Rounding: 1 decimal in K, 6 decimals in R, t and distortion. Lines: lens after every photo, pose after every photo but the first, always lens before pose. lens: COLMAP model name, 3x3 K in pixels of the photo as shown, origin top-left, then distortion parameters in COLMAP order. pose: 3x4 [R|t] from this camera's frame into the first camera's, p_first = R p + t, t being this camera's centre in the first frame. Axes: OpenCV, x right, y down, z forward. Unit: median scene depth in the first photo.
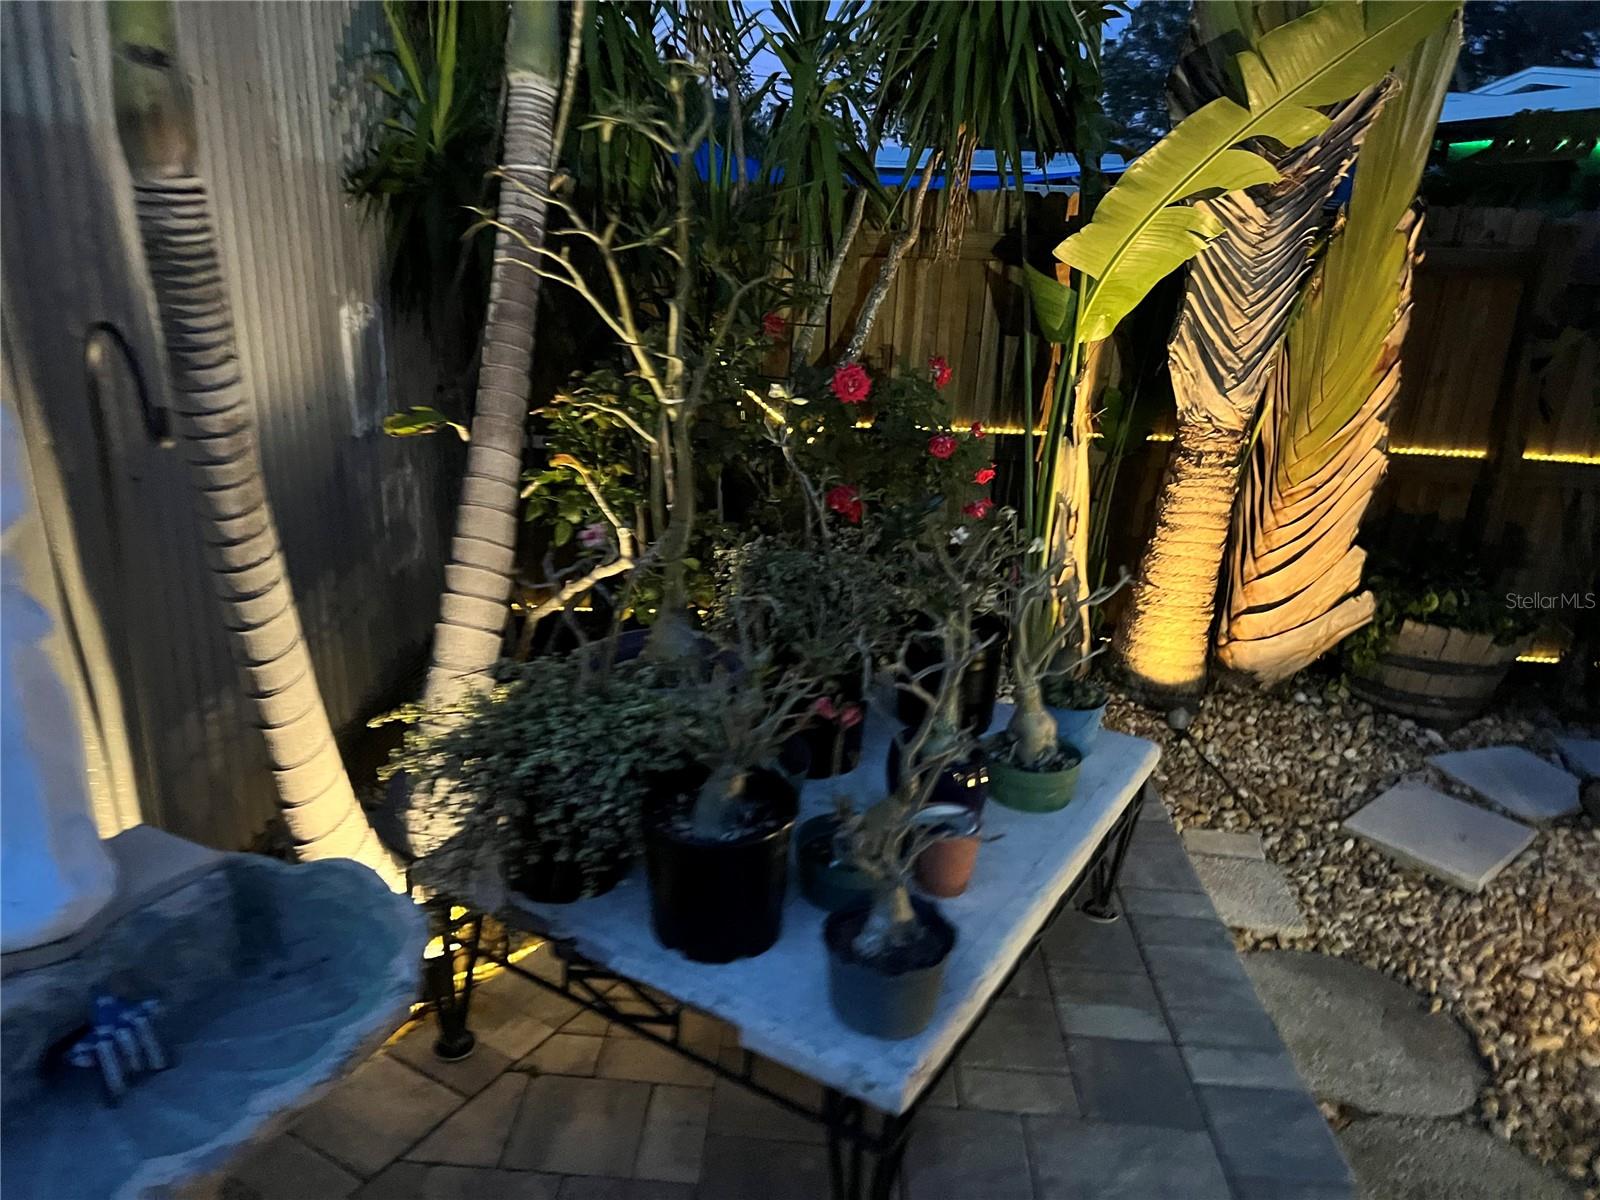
lens RADIAL K [[1184.5, 0, 789.0], [0, 1184.5, 599.7], [0, 0, 1]] dist [0.056069, -0.055886]
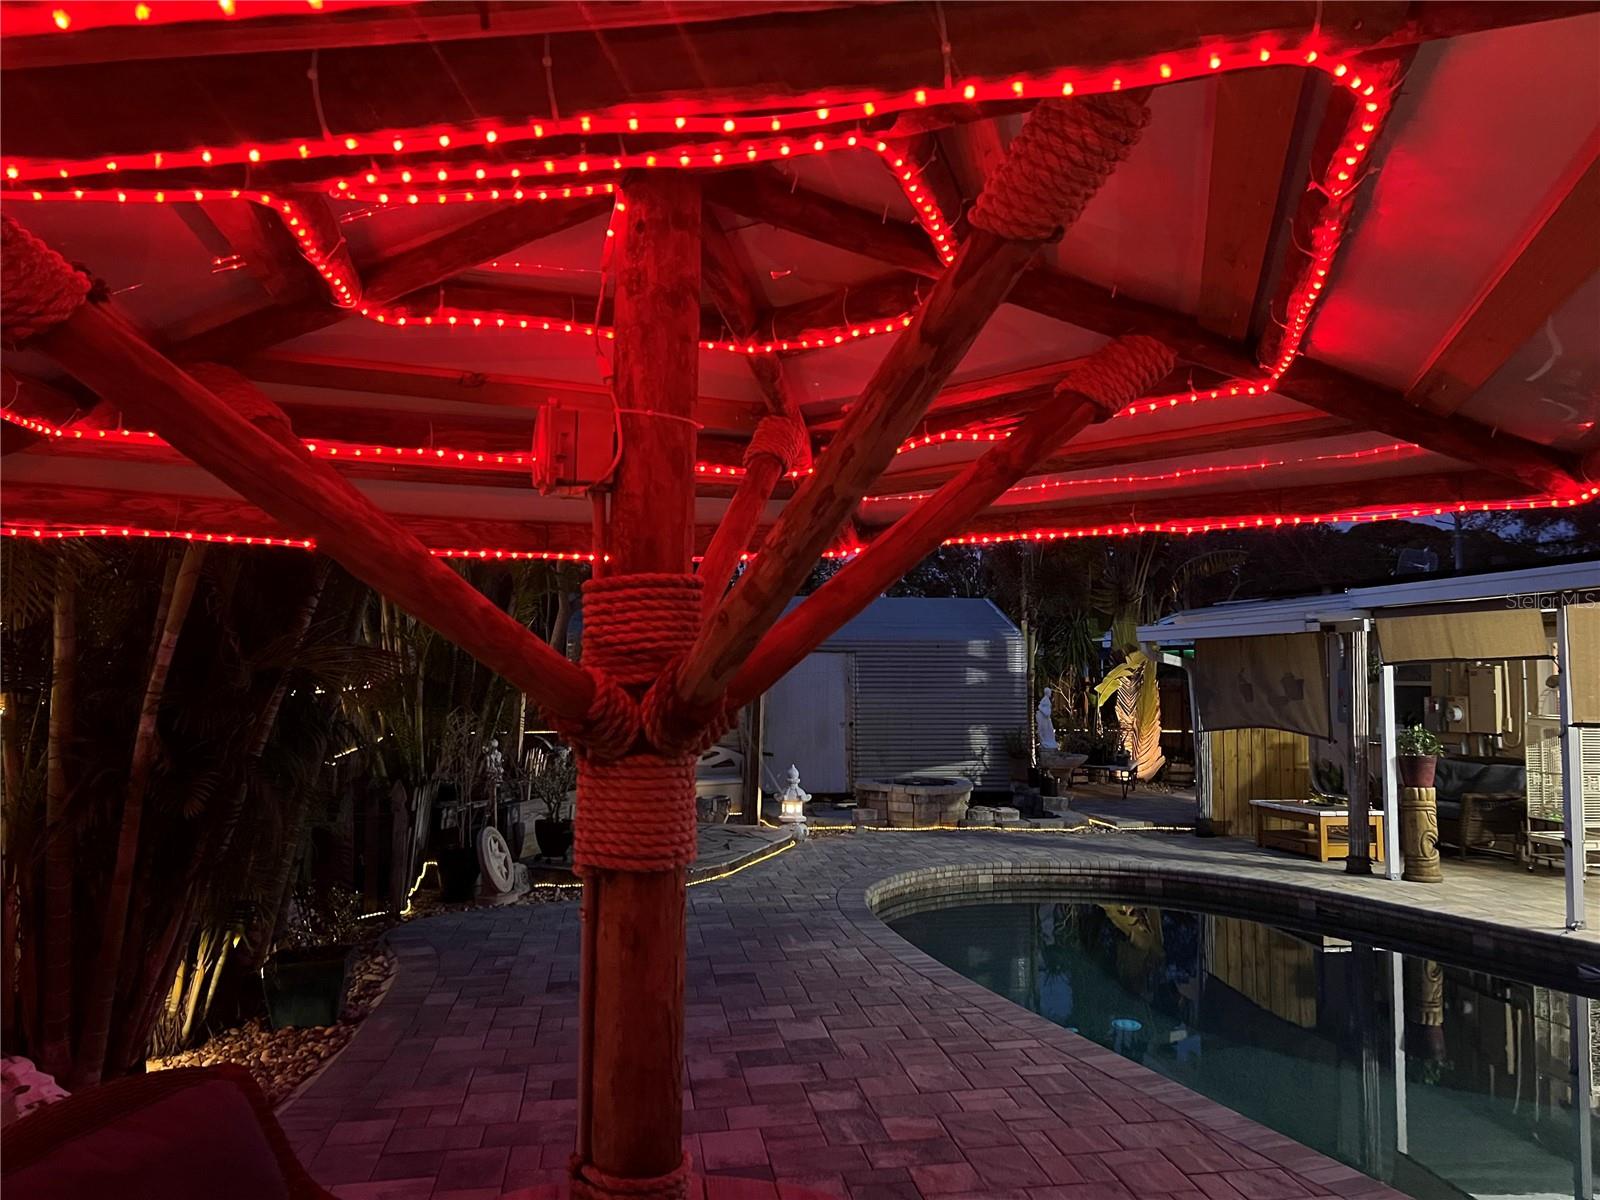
lens RADIAL K [[1184.5, 0, 789.0], [0, 1184.5, 599.7], [0, 0, 1]] dist [0.056069, -0.055886]
pose [[0.985024, -0.018420, 0.171430, -1.860161], [0.080272, 0.928940, -0.361424, 1.054046], [-0.152591, 0.369773, 0.916506, -3.489827]]
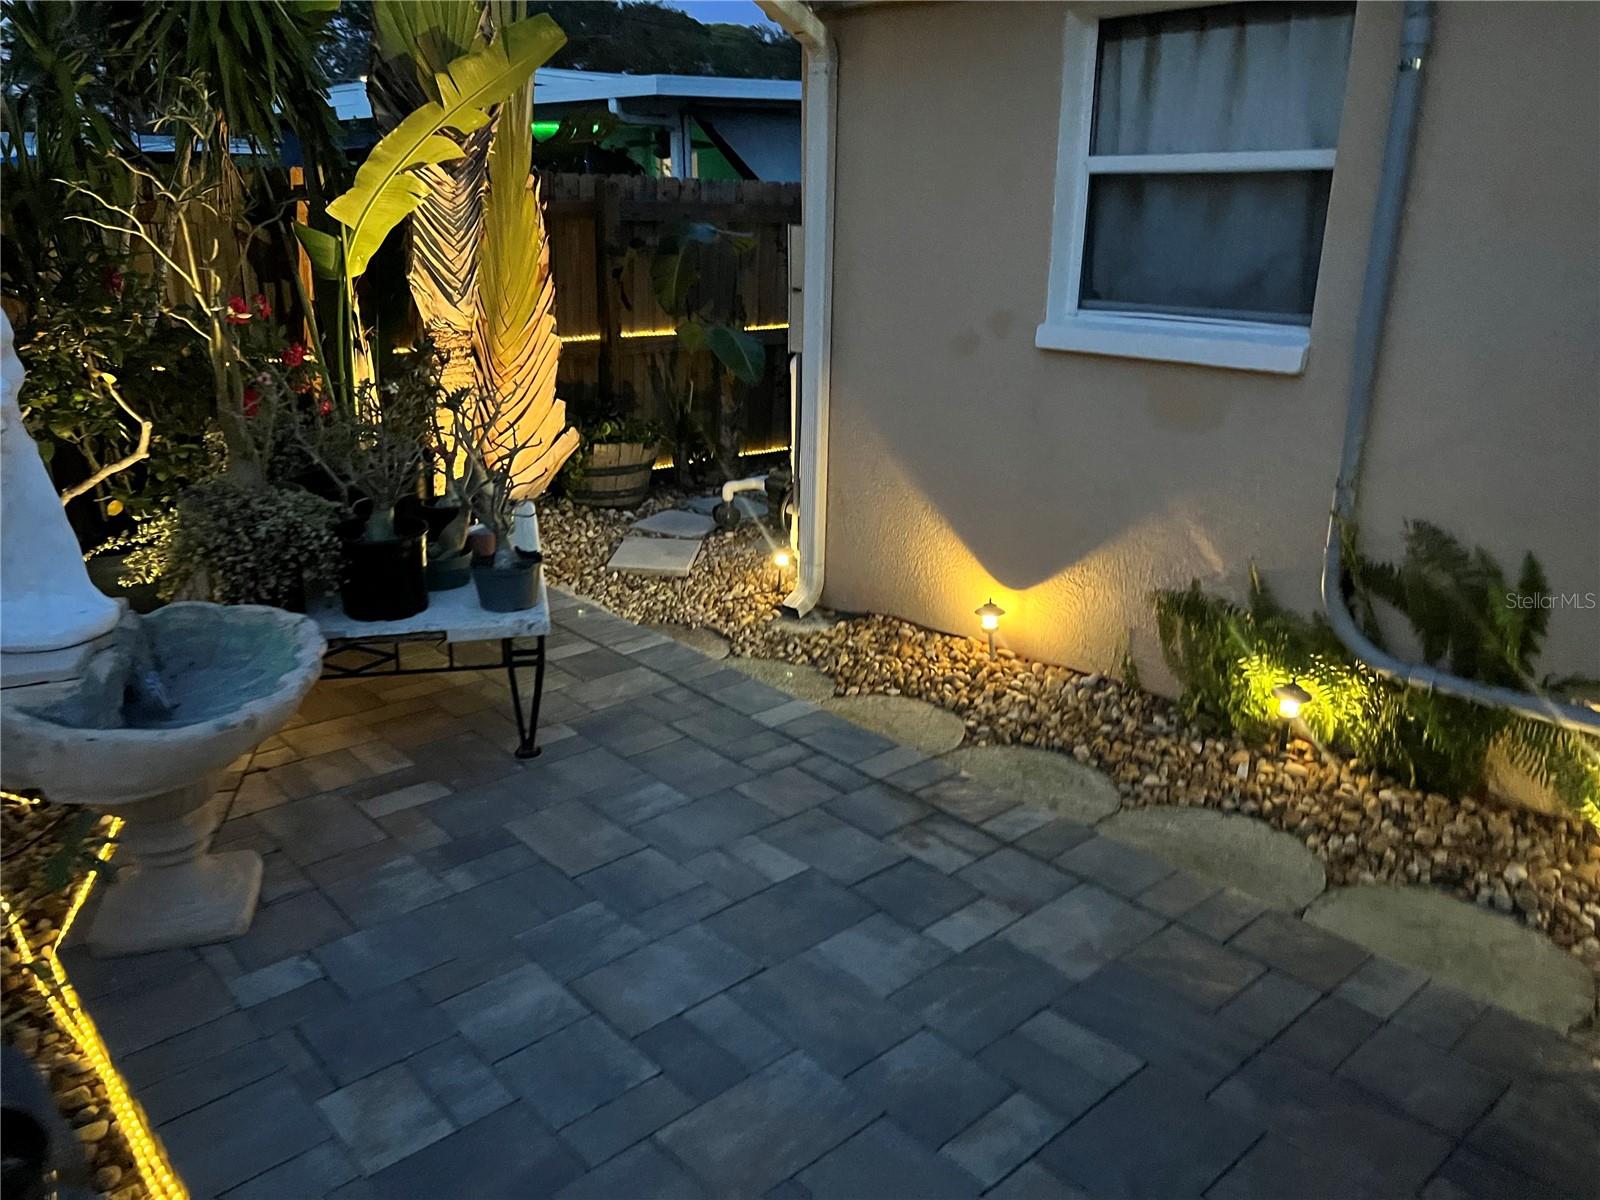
lens RADIAL K [[1184.5, 0, 789.0], [0, 1184.5, 599.7], [0, 0, 1]] dist [0.056069, -0.055886]
pose [[0.714155, -0.258619, 0.650461, -0.379938], [0.247492, 0.962515, 0.110963, 0.110319], [-0.654775, 0.081739, 0.751391, -0.319018]]
